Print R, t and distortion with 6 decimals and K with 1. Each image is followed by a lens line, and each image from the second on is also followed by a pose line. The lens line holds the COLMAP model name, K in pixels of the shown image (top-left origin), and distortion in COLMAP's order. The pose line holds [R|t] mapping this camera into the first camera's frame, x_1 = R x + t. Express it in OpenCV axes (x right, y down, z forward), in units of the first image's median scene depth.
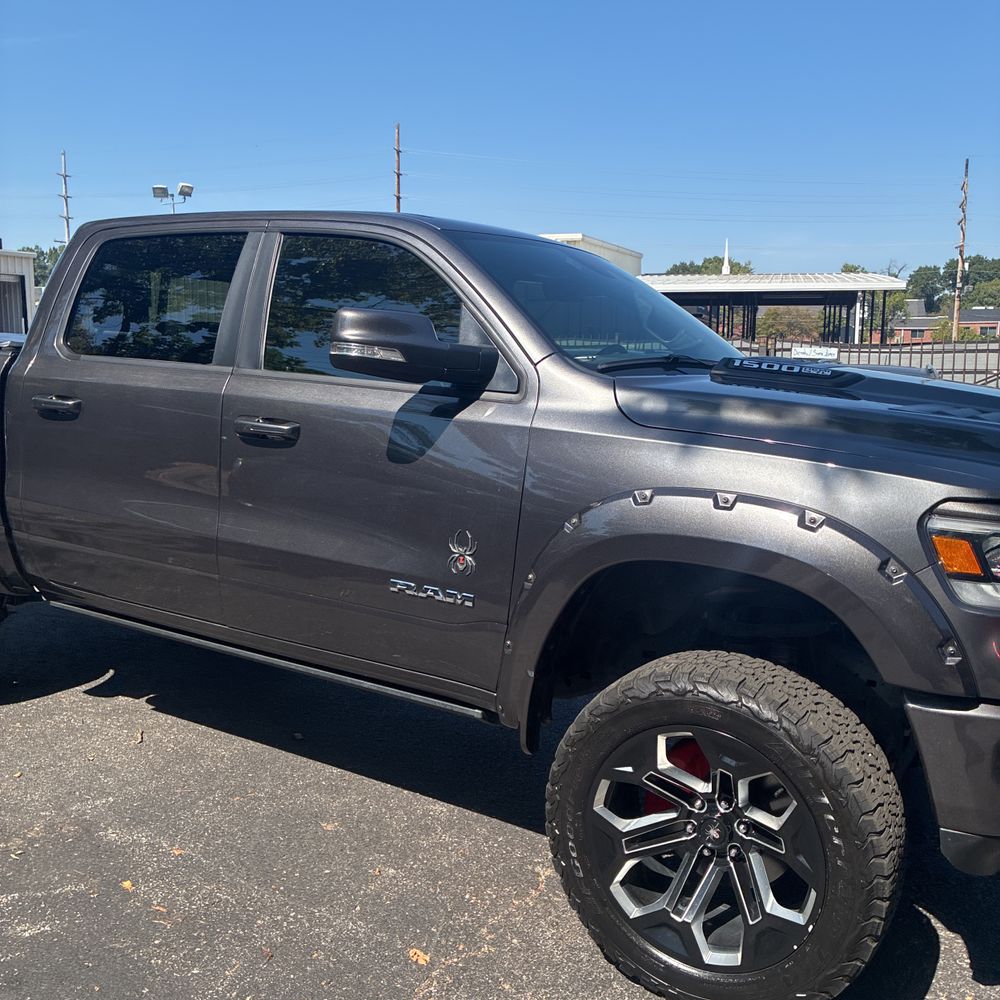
lens RADIAL K [[1013.7, 0, 493.4], [0, 1013.7, 499.7], [0, 0, 1]] dist [0.031097, 0.000000]
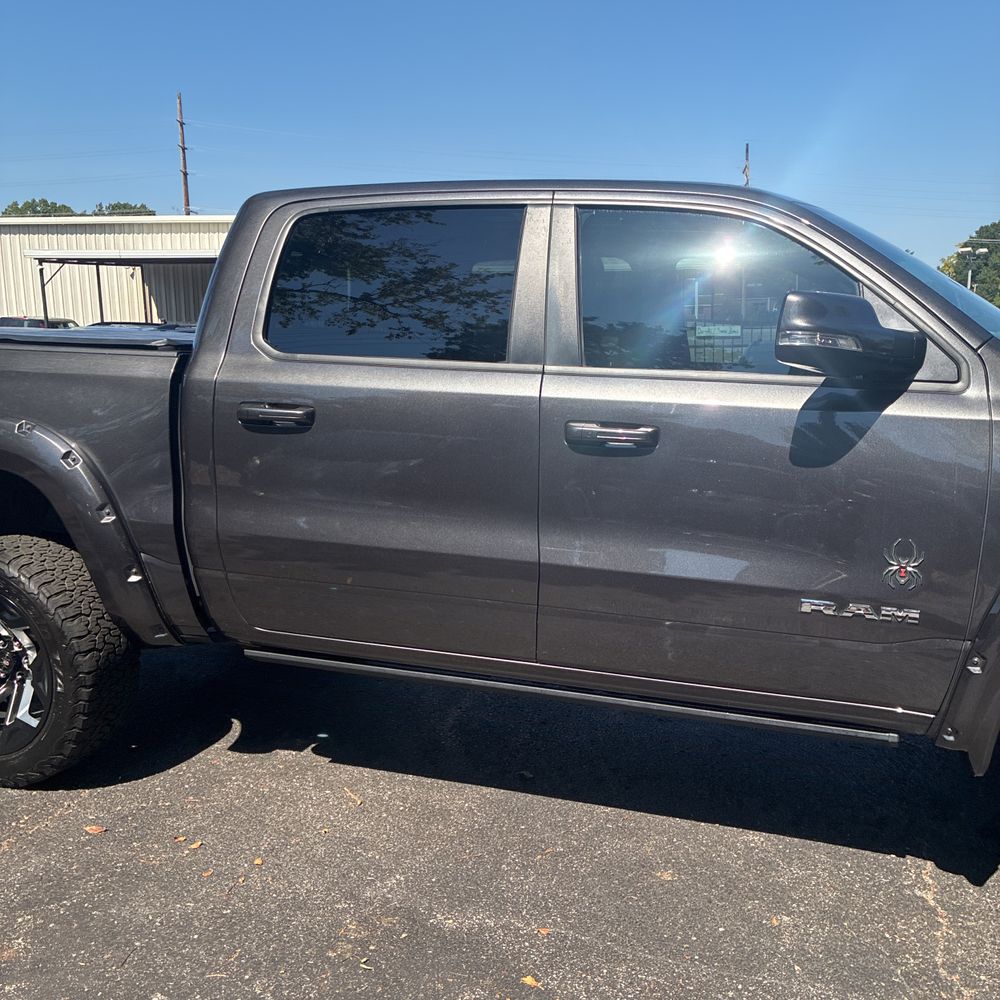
lens RADIAL K [[1013.7, 0, 530.4], [0, 1013.7, 523.4], [0, 0, 1]] dist [0.031097, 0.000000]
pose [[0.974649, -0.065455, 0.213949, -0.447630], [0.056904, 0.997325, 0.045888, -0.035858], [-0.216380, -0.032550, 0.975766, 0.161346]]
